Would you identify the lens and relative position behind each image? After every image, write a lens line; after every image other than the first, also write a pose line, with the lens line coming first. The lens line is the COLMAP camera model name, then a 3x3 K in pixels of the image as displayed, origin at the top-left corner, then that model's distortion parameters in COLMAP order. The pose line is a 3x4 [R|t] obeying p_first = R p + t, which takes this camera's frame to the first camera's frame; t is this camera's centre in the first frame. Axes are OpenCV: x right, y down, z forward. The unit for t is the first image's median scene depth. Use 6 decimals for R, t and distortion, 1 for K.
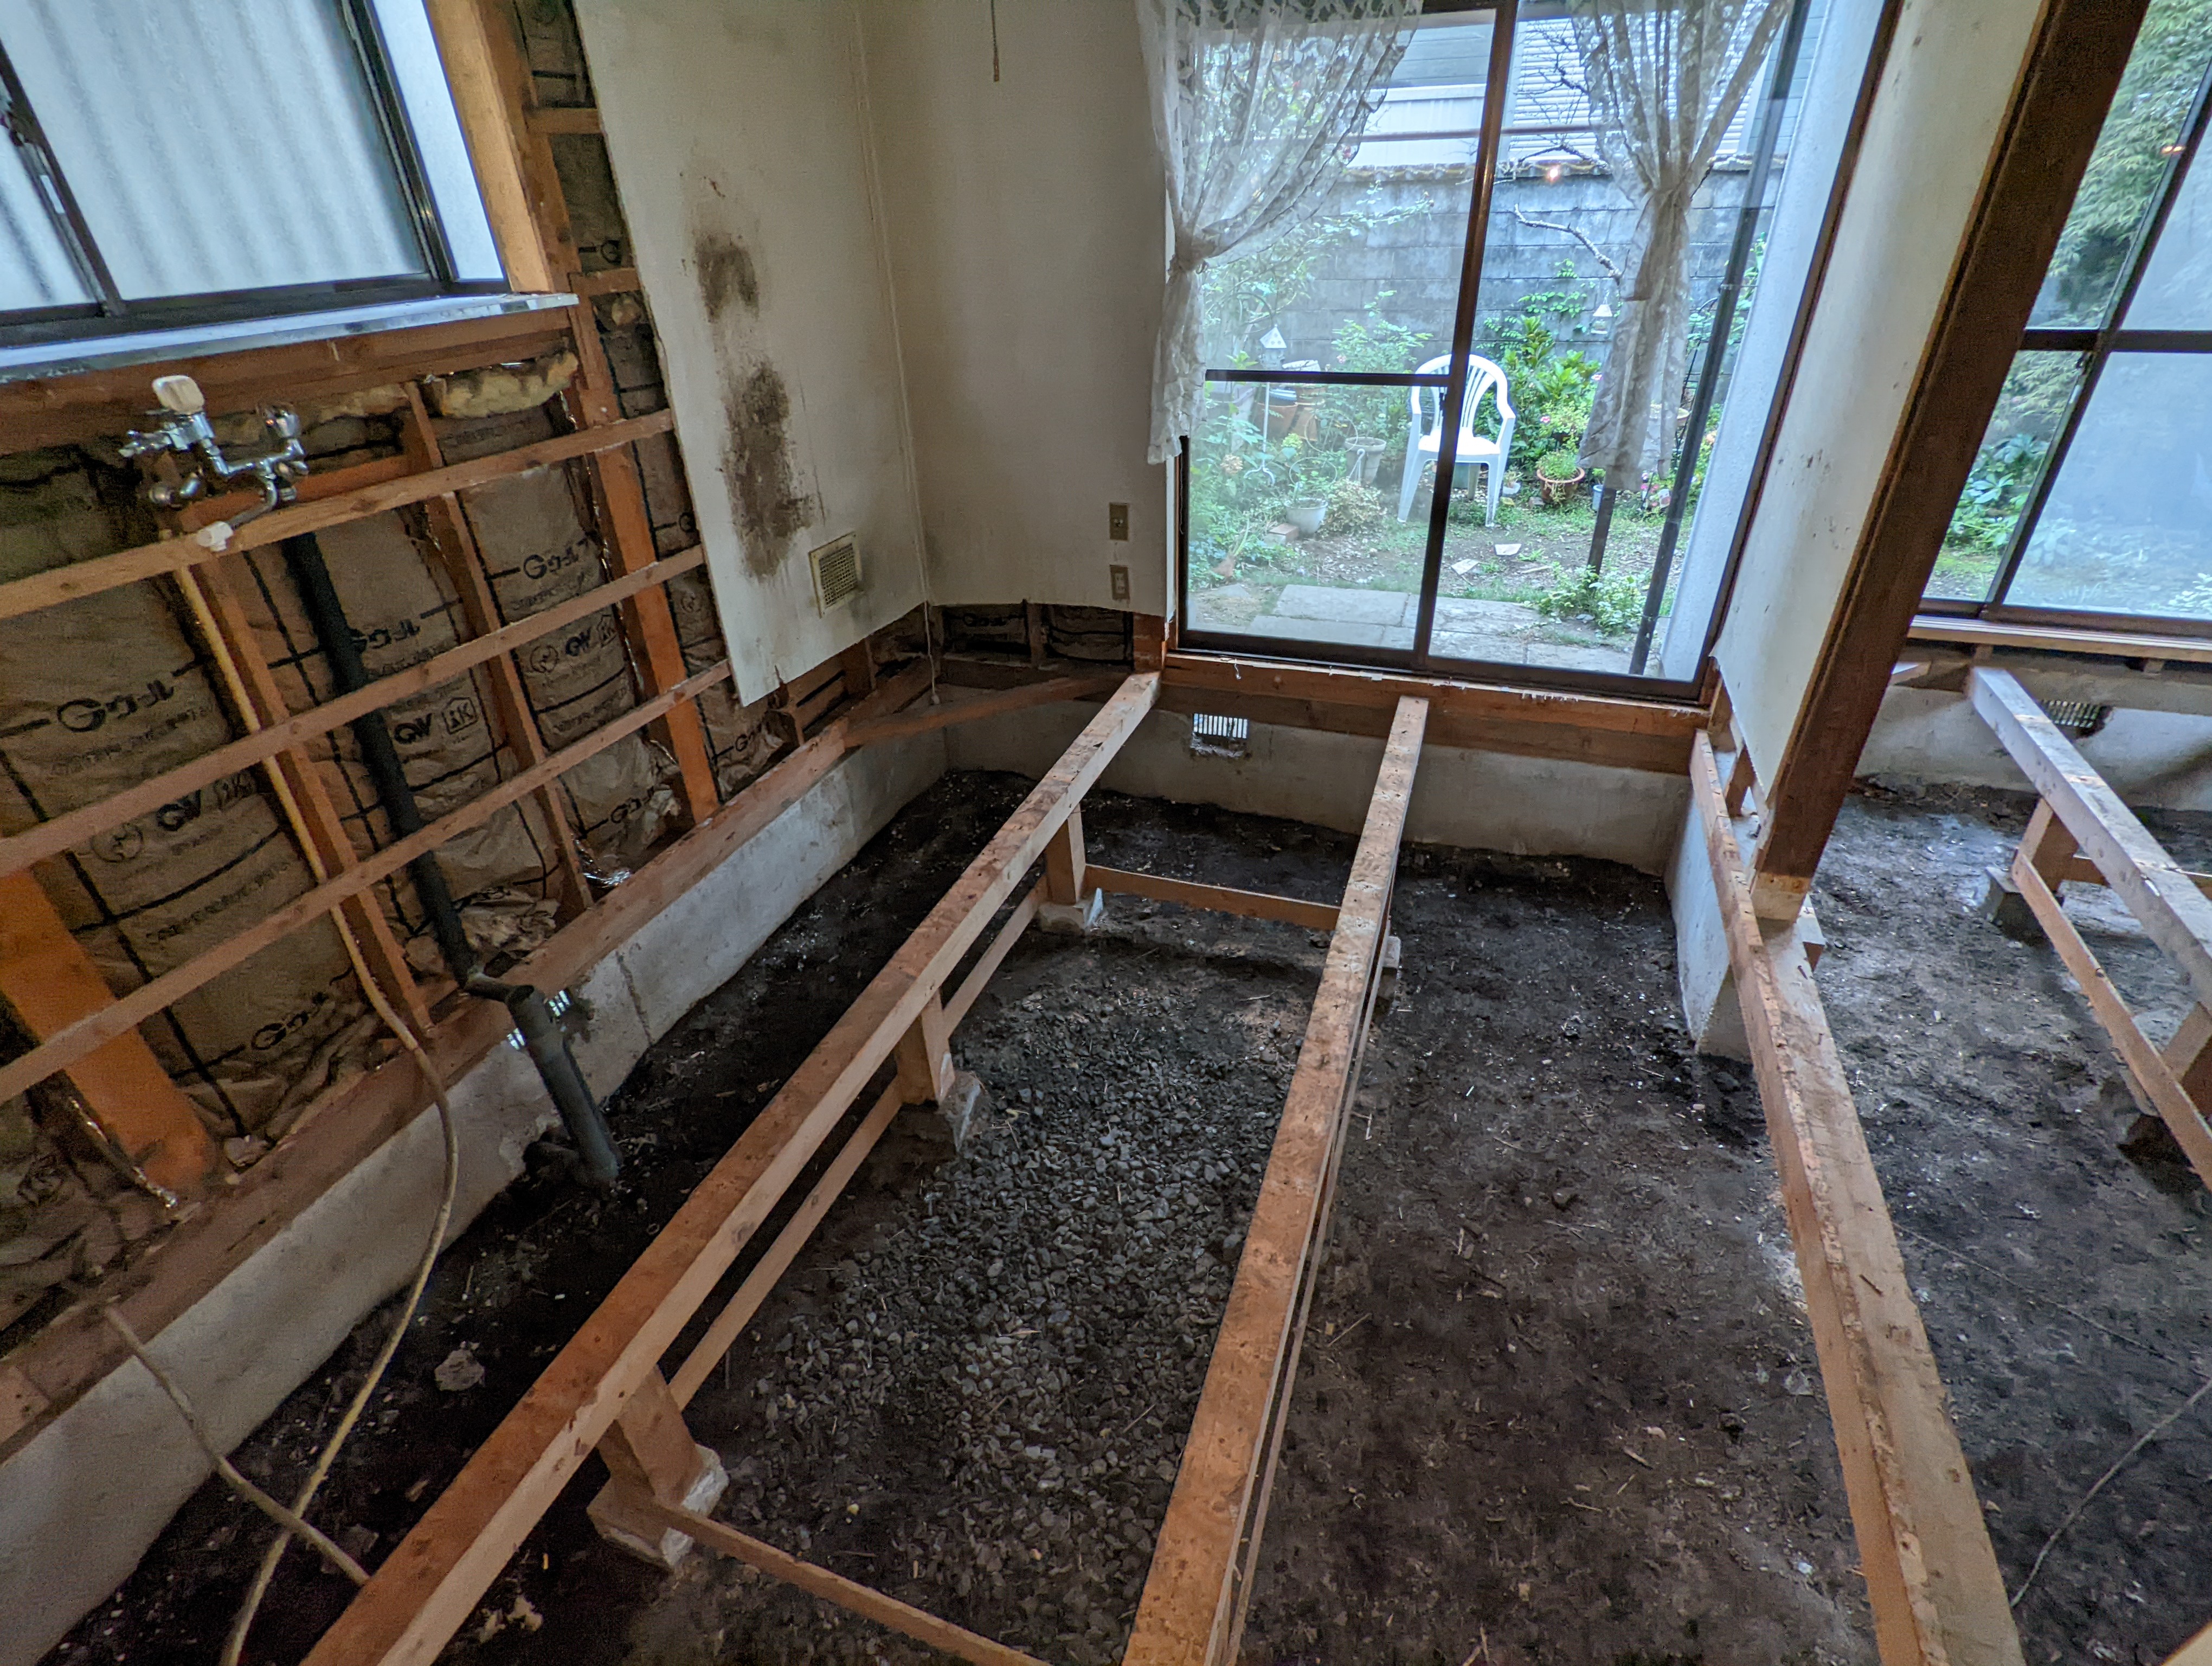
lens RADIAL K [[1044.7, 0, 1114.9], [0, 1044.7, 830.6], [0, 0, 1]] dist [0.000882, -0.000962]
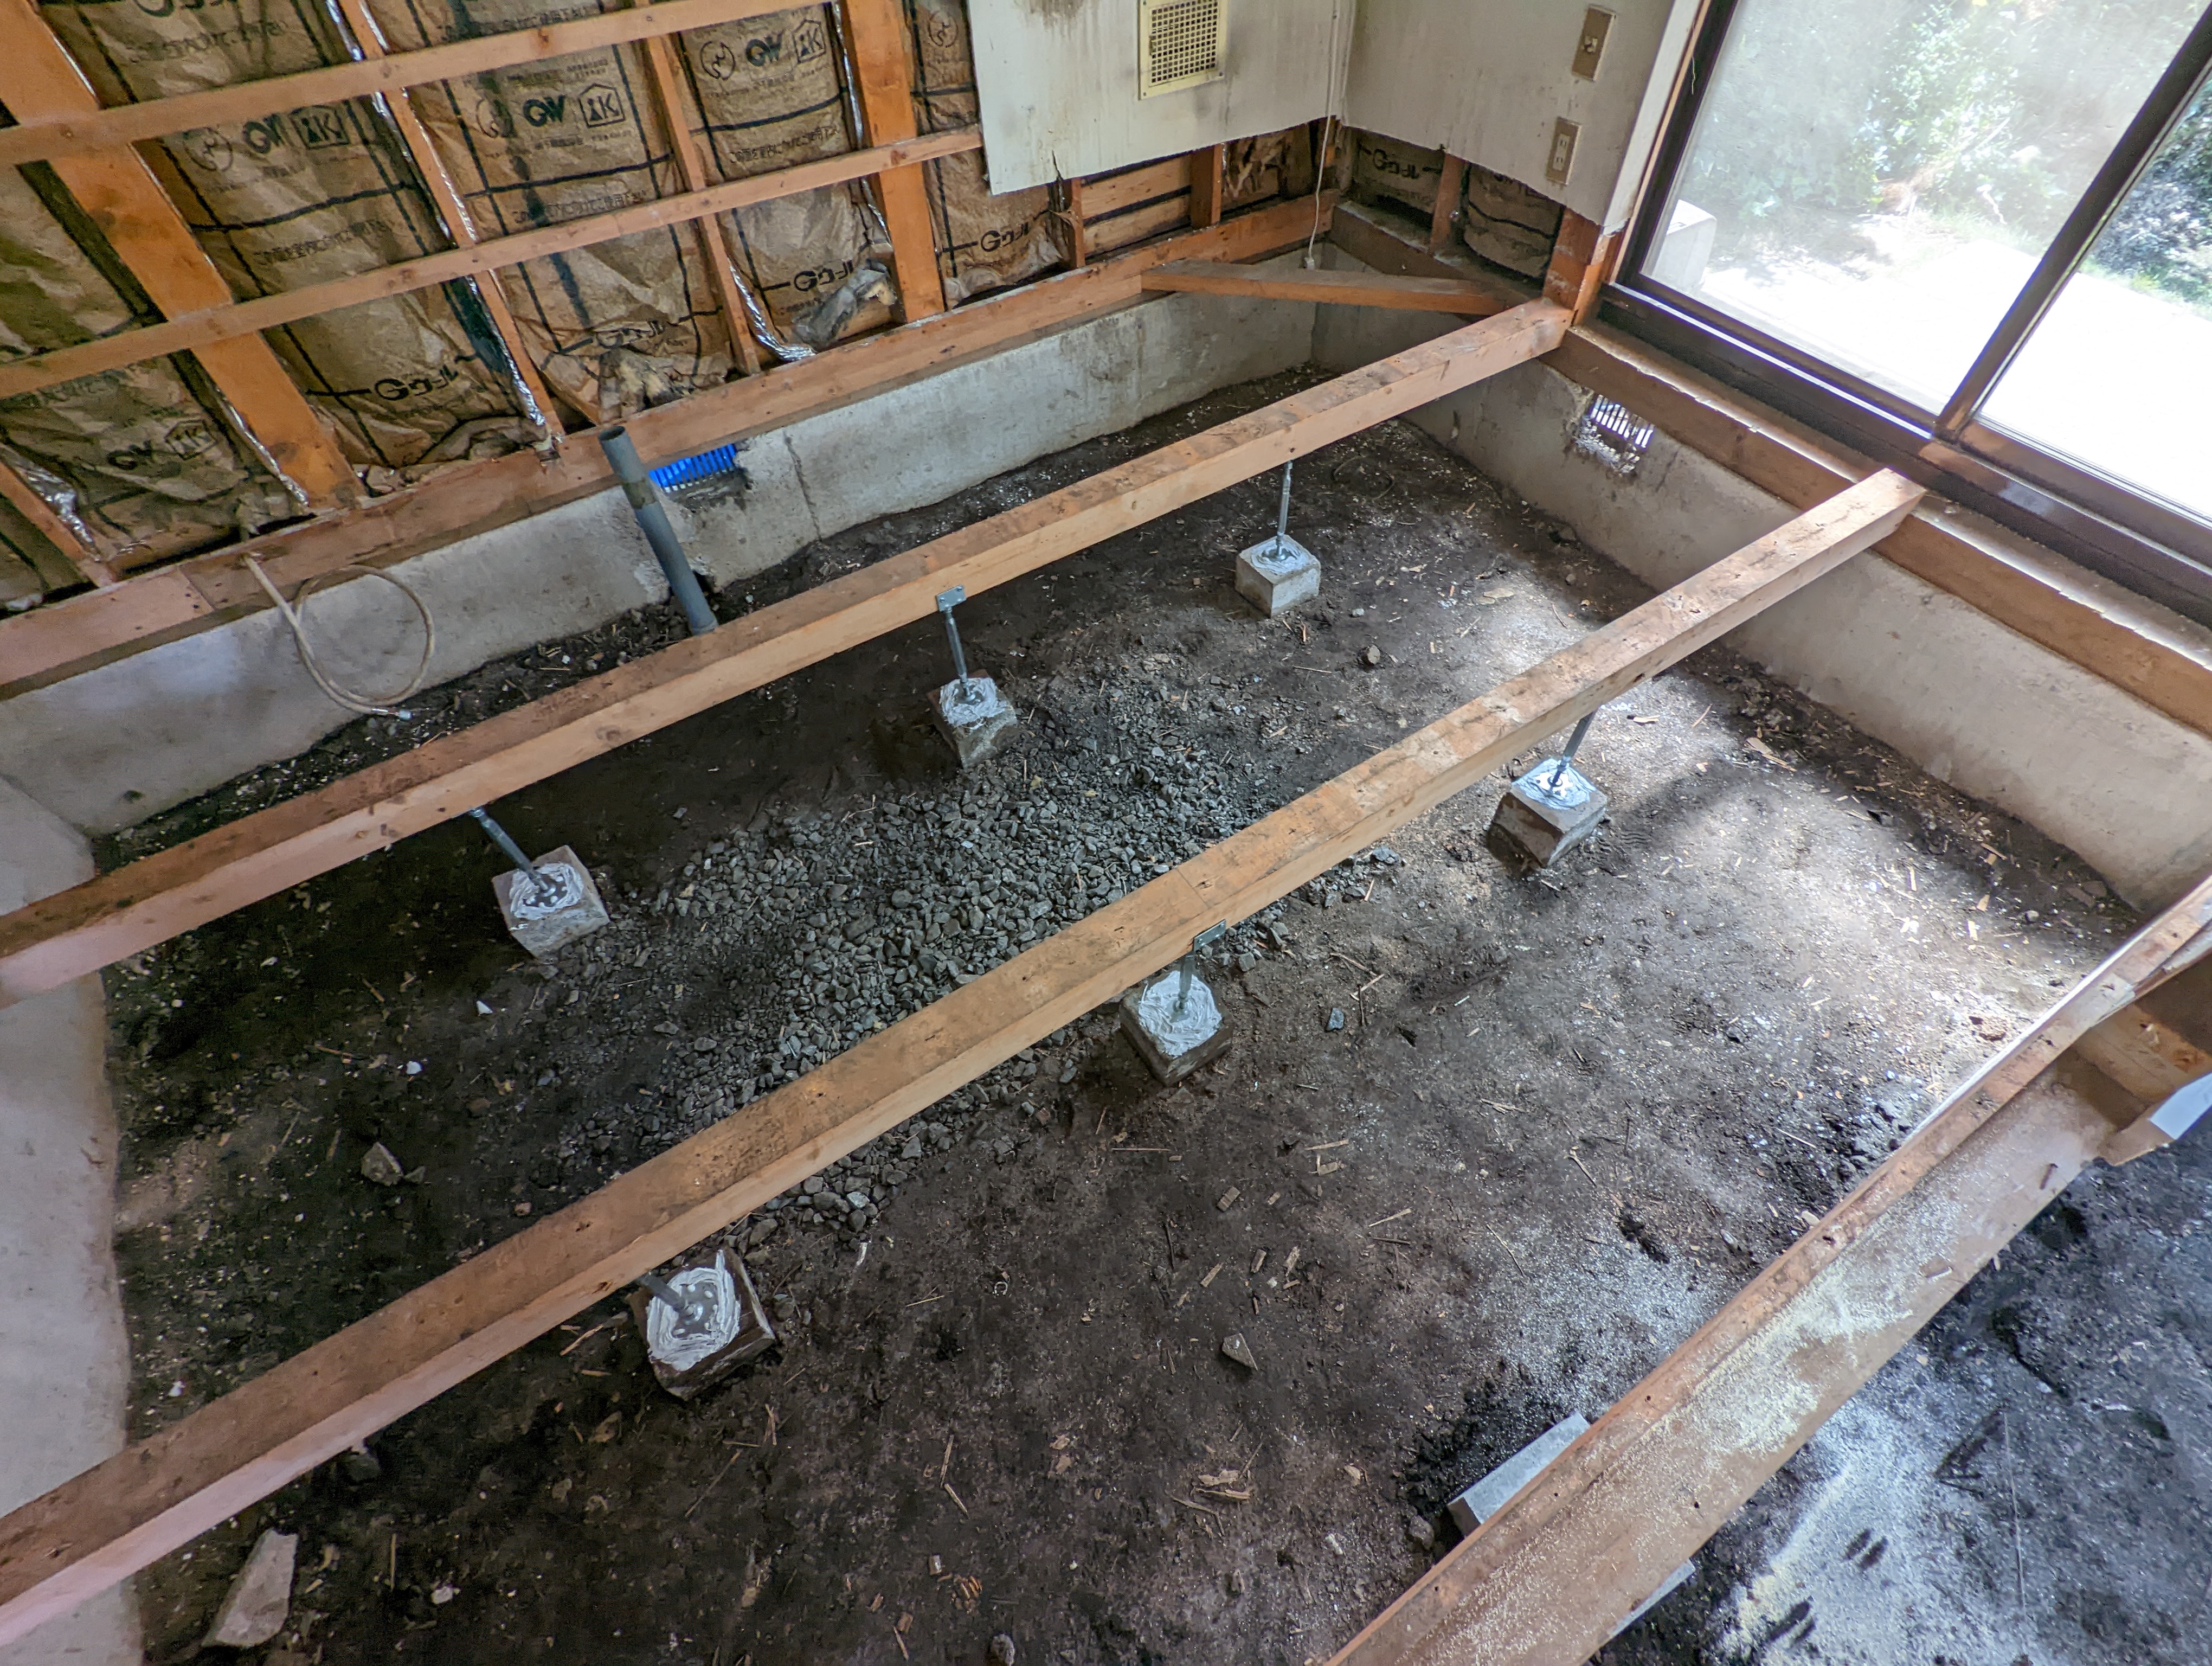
lens RADIAL K [[1044.7, 0, 1114.9], [0, 1044.7, 830.6], [0, 0, 1]] dist [0.000882, -0.000962]
pose [[0.798690, 0.486881, -0.353612, 0.272660], [-0.317349, 0.840093, 0.439924, -0.089508], [0.511258, -0.239144, 0.825485, 0.231451]]
